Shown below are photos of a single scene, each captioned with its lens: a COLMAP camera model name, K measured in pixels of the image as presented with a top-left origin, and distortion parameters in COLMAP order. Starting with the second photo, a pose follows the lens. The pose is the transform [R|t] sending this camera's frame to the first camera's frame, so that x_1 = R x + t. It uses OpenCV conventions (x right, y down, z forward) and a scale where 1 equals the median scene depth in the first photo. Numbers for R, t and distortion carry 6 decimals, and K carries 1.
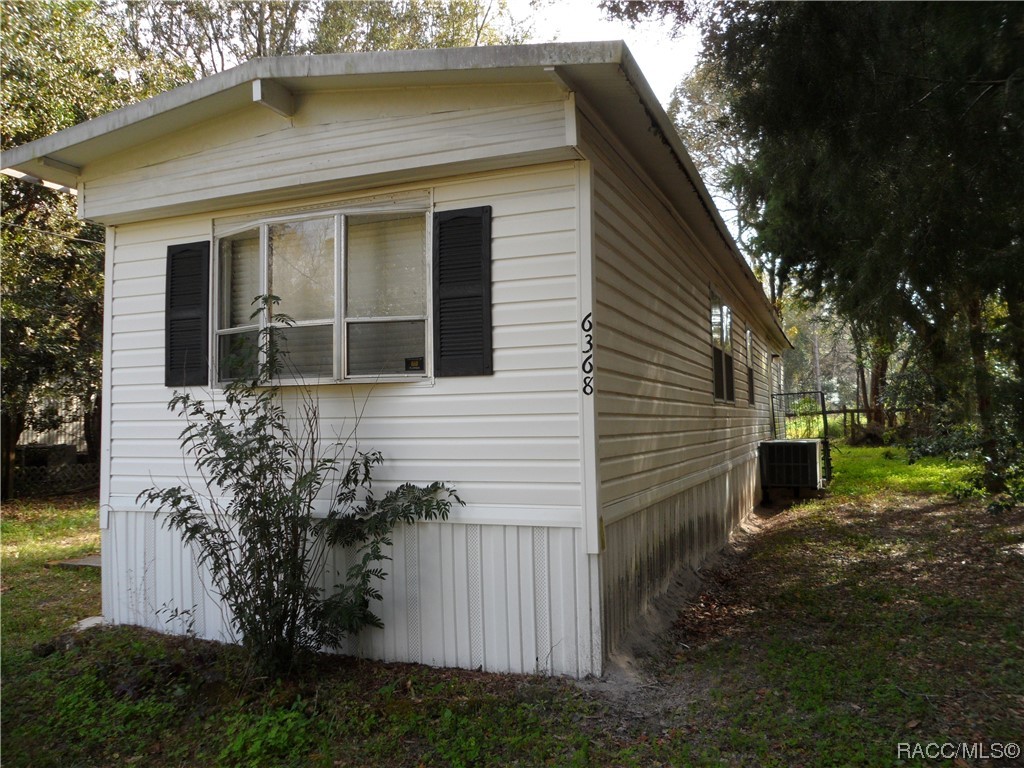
lens RADIAL K [[815.4, 0, 512.0], [0, 815.4, 384.0], [0, 0, 1]] dist [-0.038473, 0.014498]
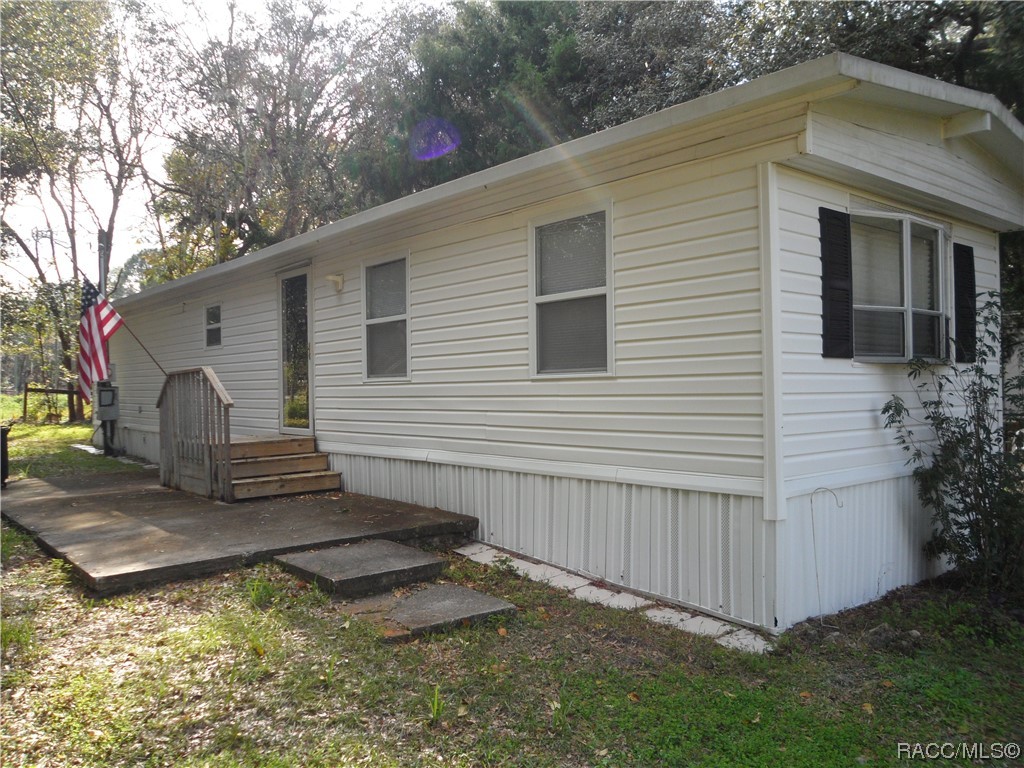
lens RADIAL K [[815.4, 0, 512.0], [0, 815.4, 384.0], [0, 0, 1]] dist [-0.038473, 0.014498]
pose [[0.483451, 0.012876, 0.875277, -1.590952], [-0.036518, 0.999318, 0.005470, 0.046876], [-0.874610, -0.034608, 0.483591, 0.957578]]
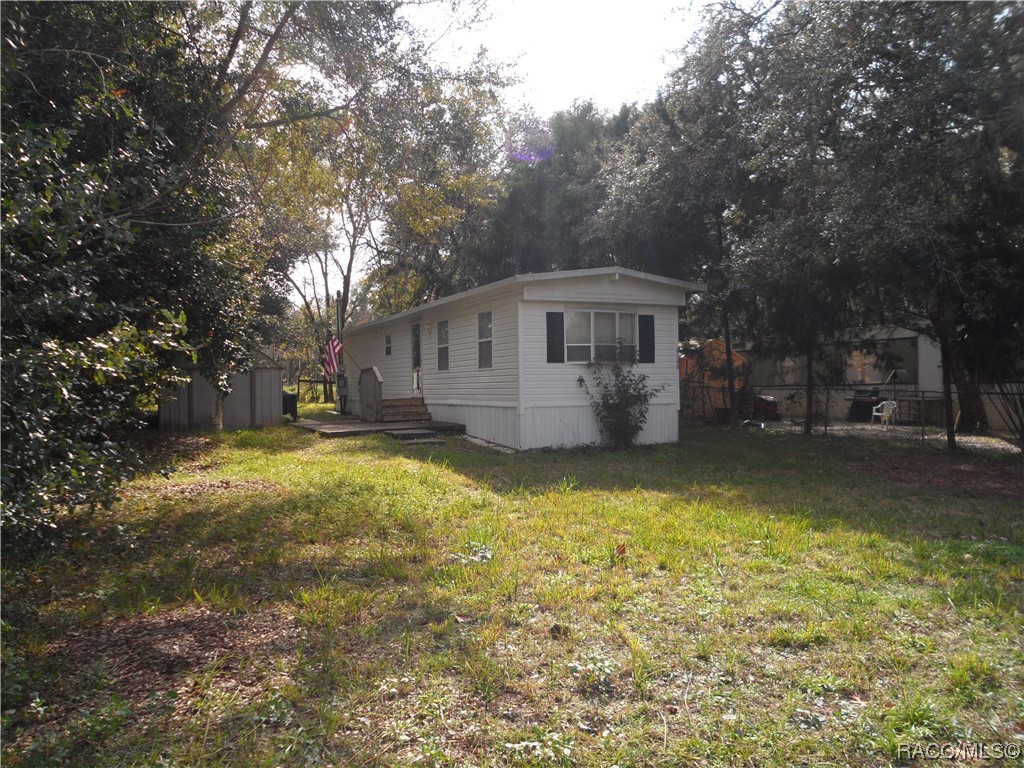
lens RADIAL K [[815.4, 0, 512.0], [0, 815.4, 384.0], [0, 0, 1]] dist [-0.038473, 0.014498]
pose [[0.705289, 0.007405, 0.708881, -2.807855], [-0.031522, 0.999284, 0.020924, 0.024866], [-0.708218, -0.037103, 0.705018, -1.017192]]
